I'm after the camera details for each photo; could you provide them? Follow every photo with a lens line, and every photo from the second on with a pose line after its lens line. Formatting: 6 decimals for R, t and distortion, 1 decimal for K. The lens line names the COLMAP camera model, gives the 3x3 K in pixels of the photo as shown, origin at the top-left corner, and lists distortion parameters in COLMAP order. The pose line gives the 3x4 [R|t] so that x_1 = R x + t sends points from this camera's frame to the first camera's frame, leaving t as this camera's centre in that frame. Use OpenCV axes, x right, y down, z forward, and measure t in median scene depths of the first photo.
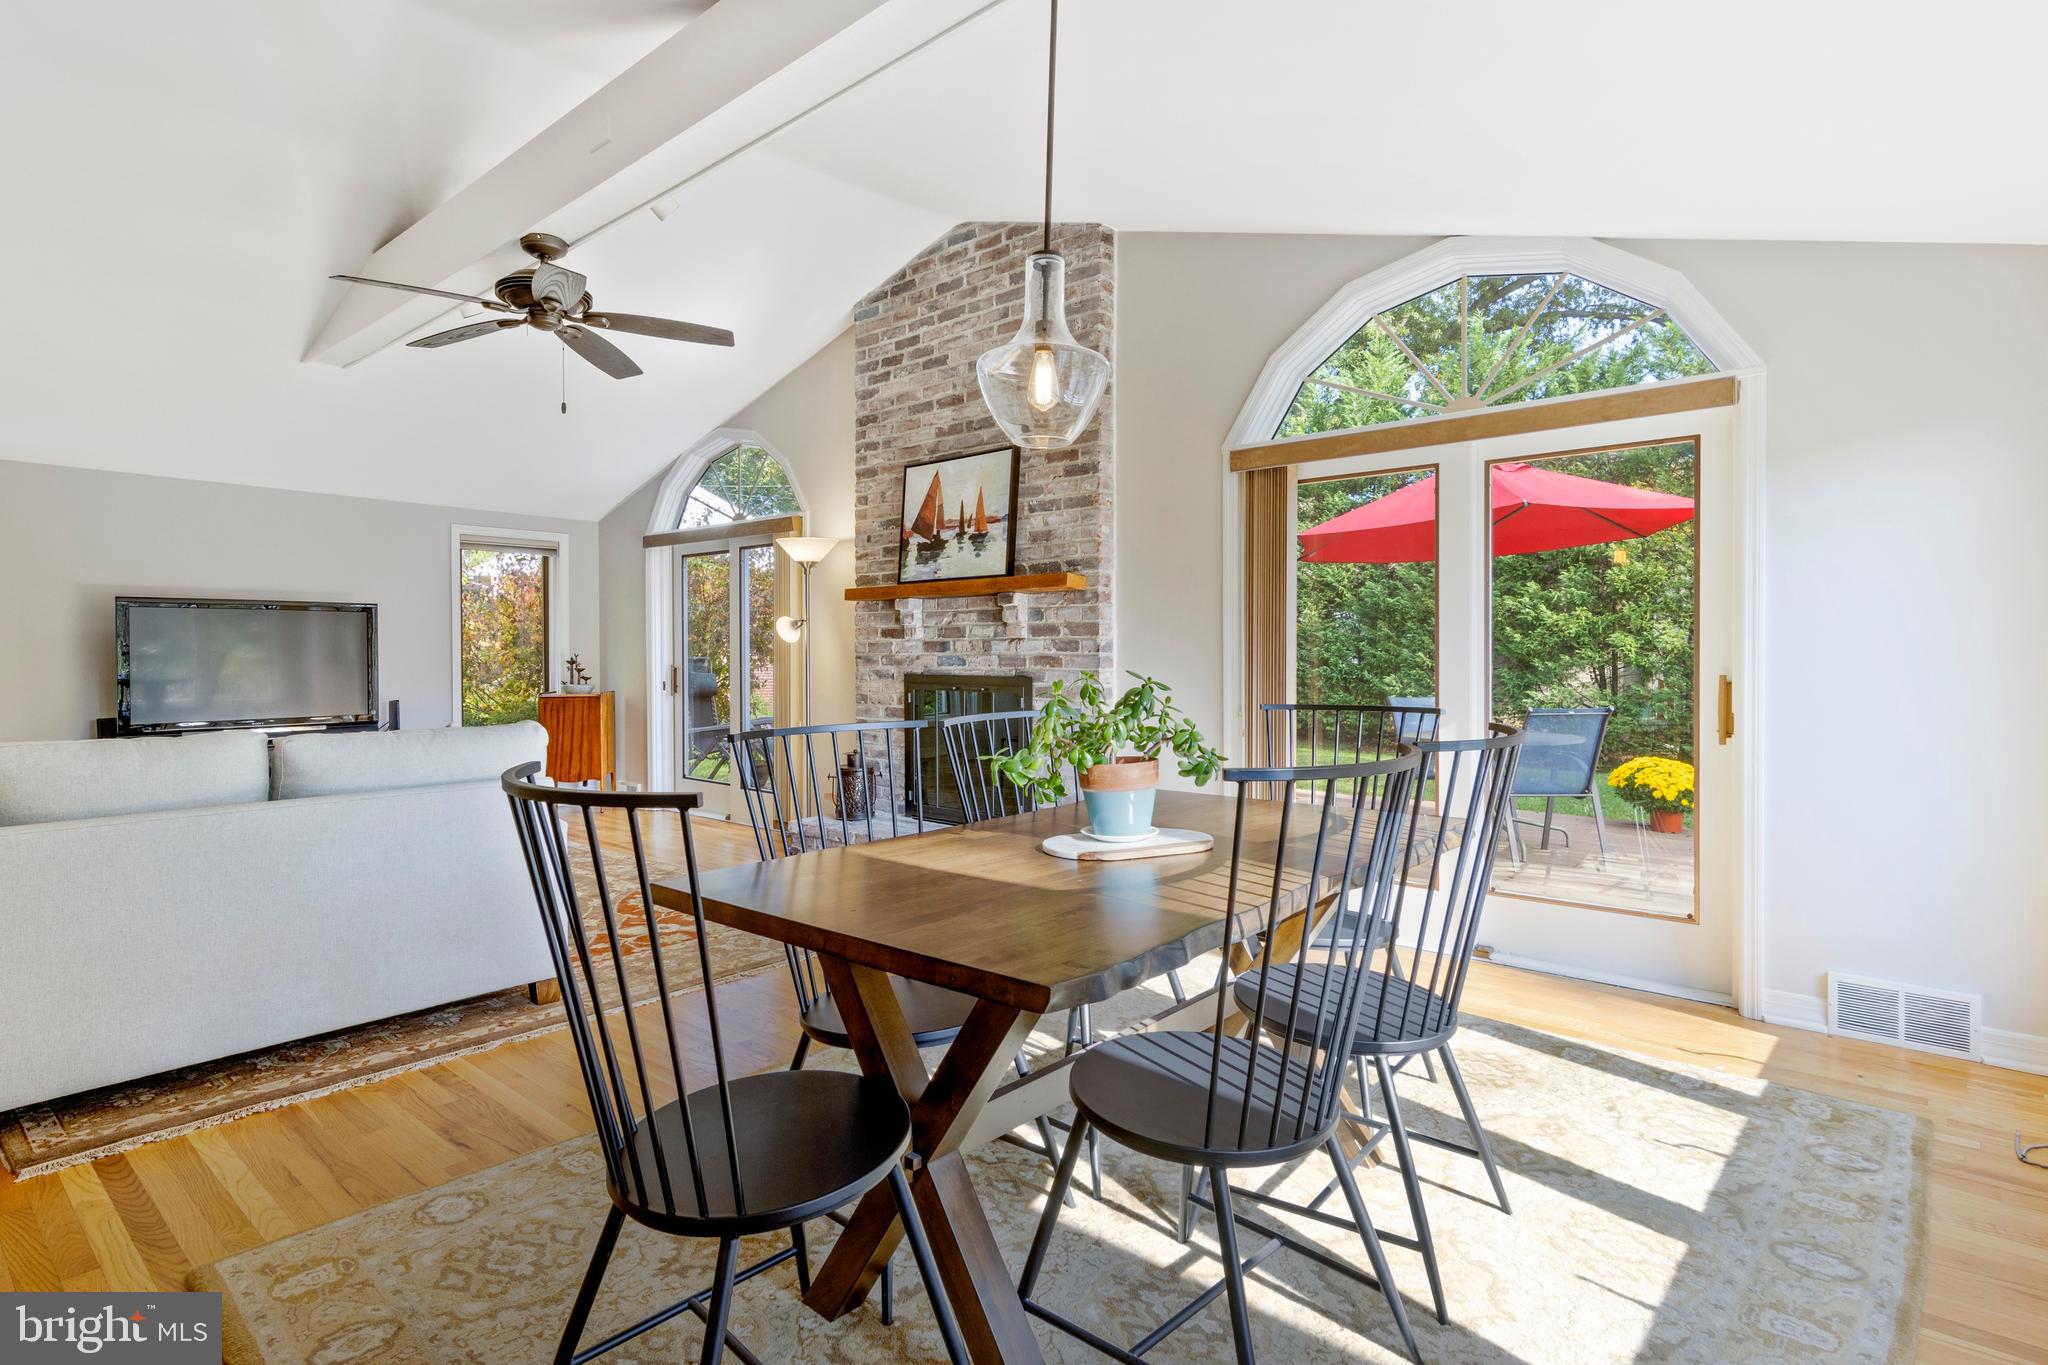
lens RADIAL K [[1046.4, 0, 1020.1], [0, 1046.4, 667.2], [0, 0, 1]] dist [0.010726, -0.004702]
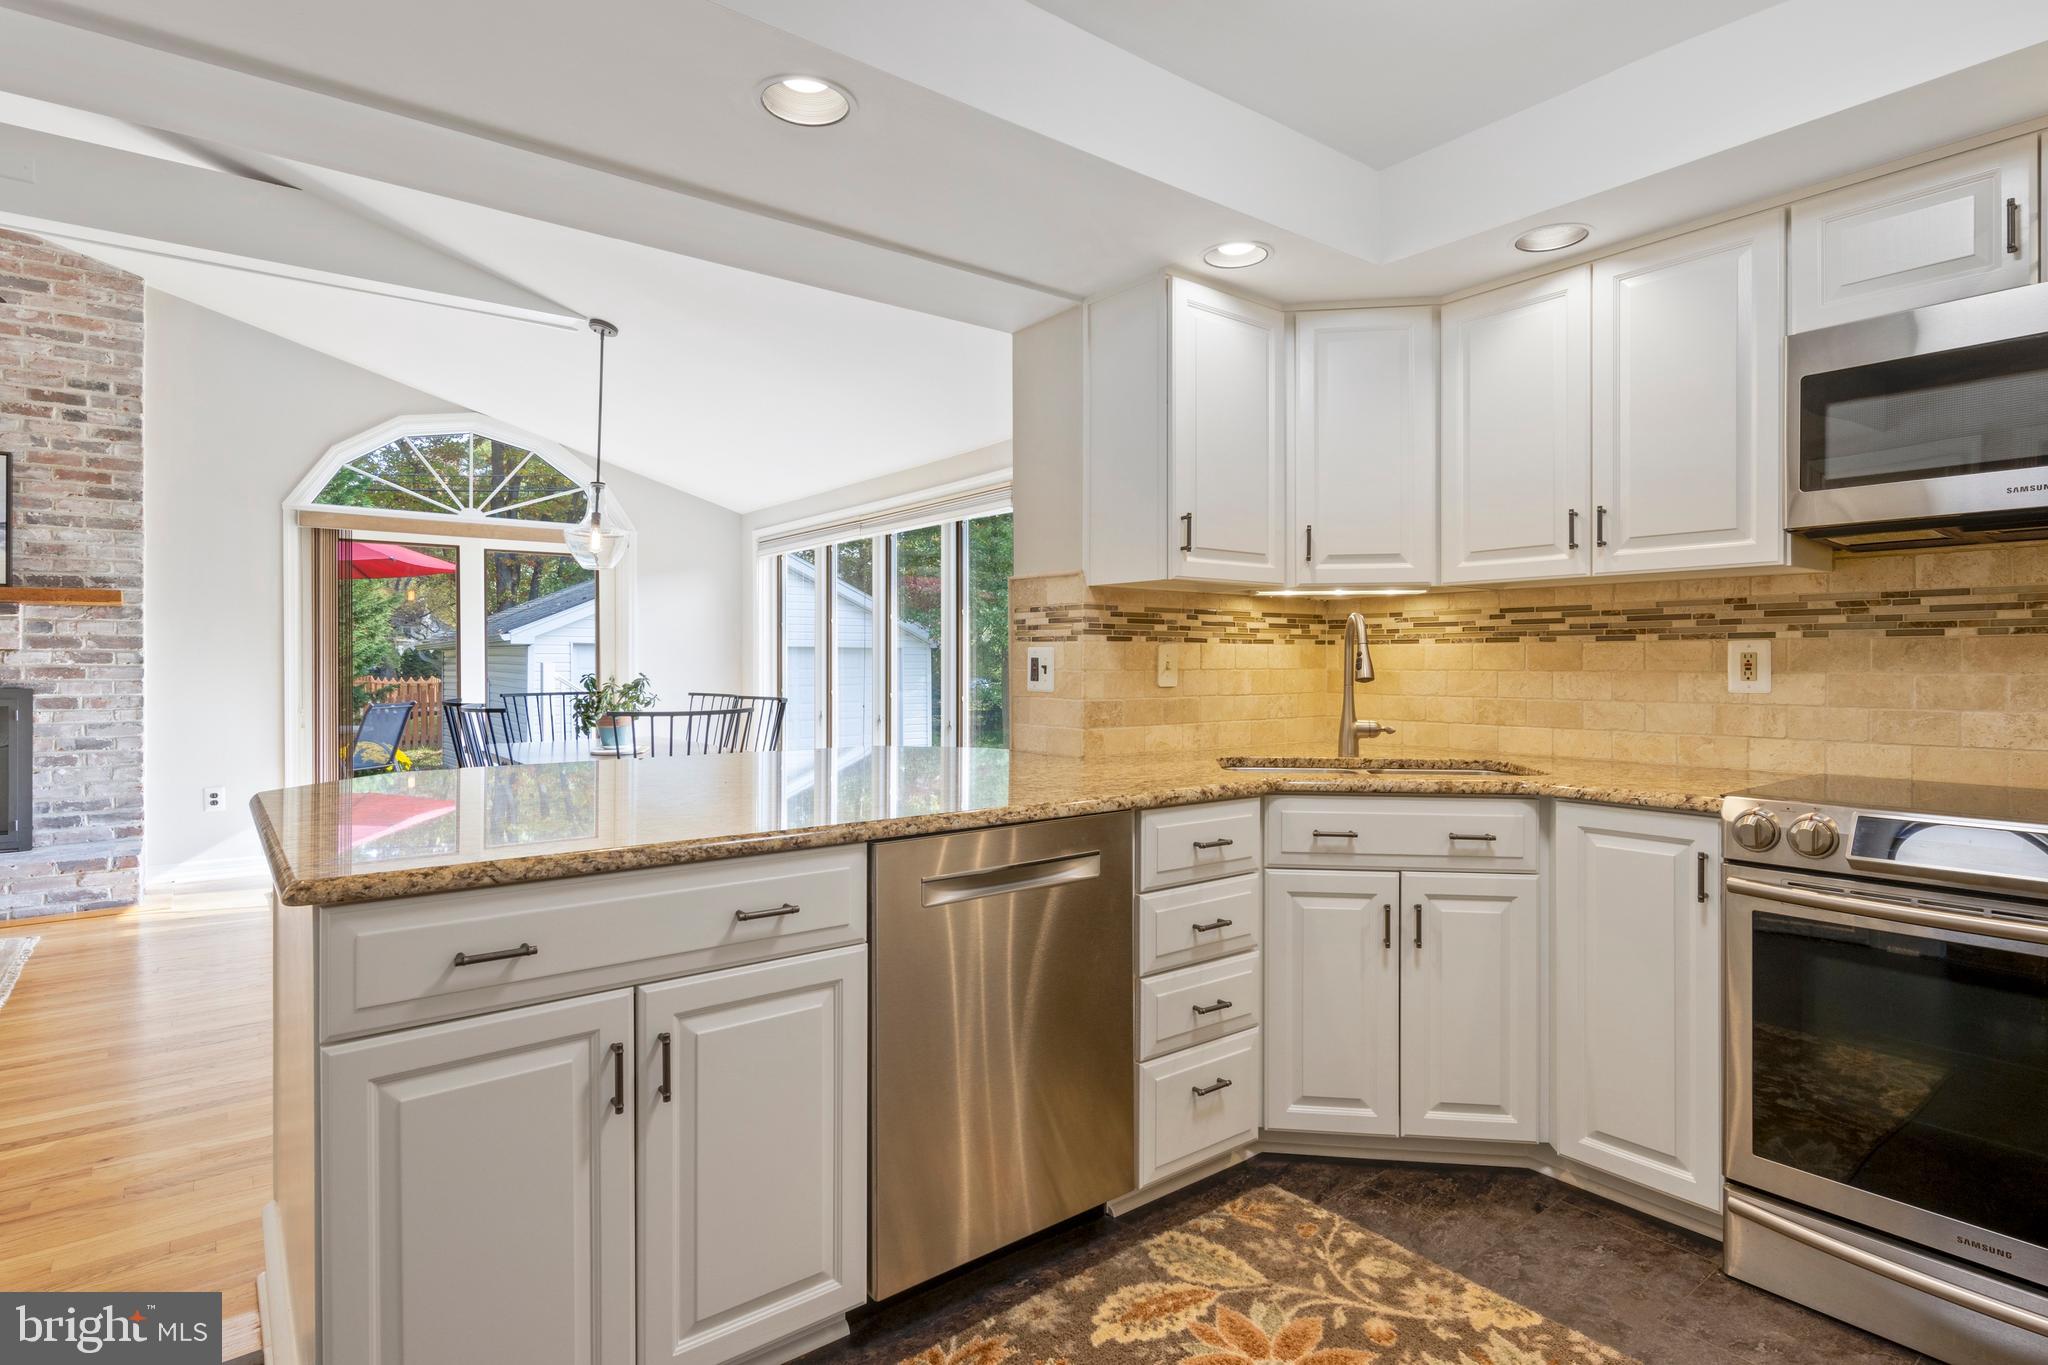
lens RADIAL K [[1046.4, 0, 1014.6], [0, 1046.4, 664.8], [0, 0, 1]] dist [0.010726, -0.004702]
pose [[0.185797, -0.000572, 0.982588, -0.729805], [0.012929, 0.999915, -0.001862, 0.000473], [-0.982503, 0.013050, 0.185788, -0.094486]]
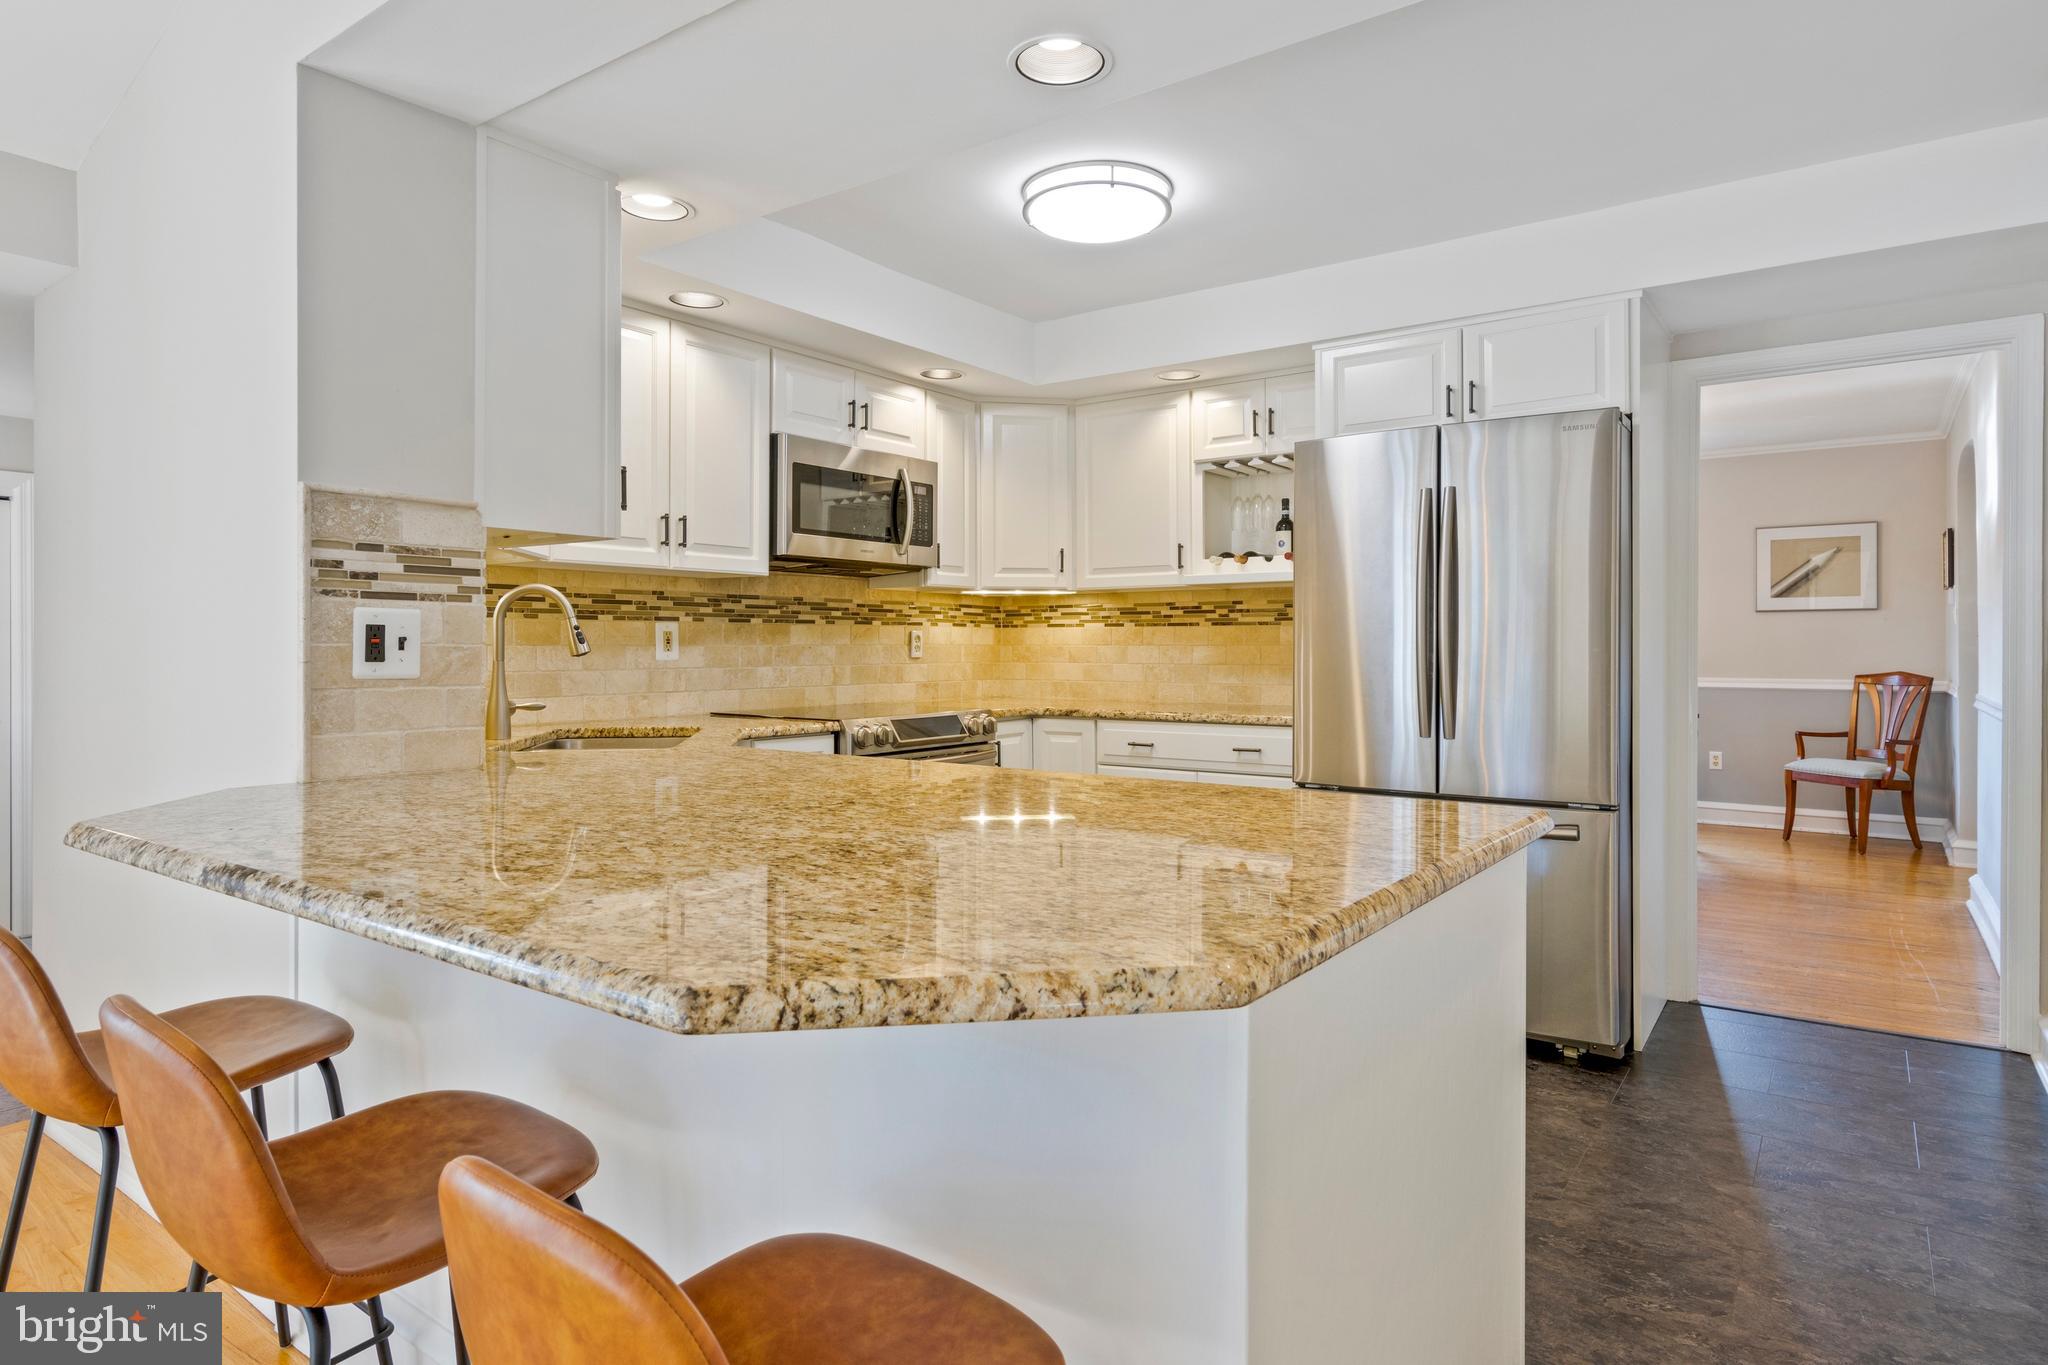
lens RADIAL K [[1157.5, 0, 1029.5], [0, 1157.5, 646.2], [0, 0, 1]] dist [0.003620, -0.000234]
pose [[-0.994457, 0.001636, -0.105132, -0.372267], [0.000105, 0.999894, 0.014564, -0.002522], [0.105145, 0.014472, -0.994352, 0.382922]]
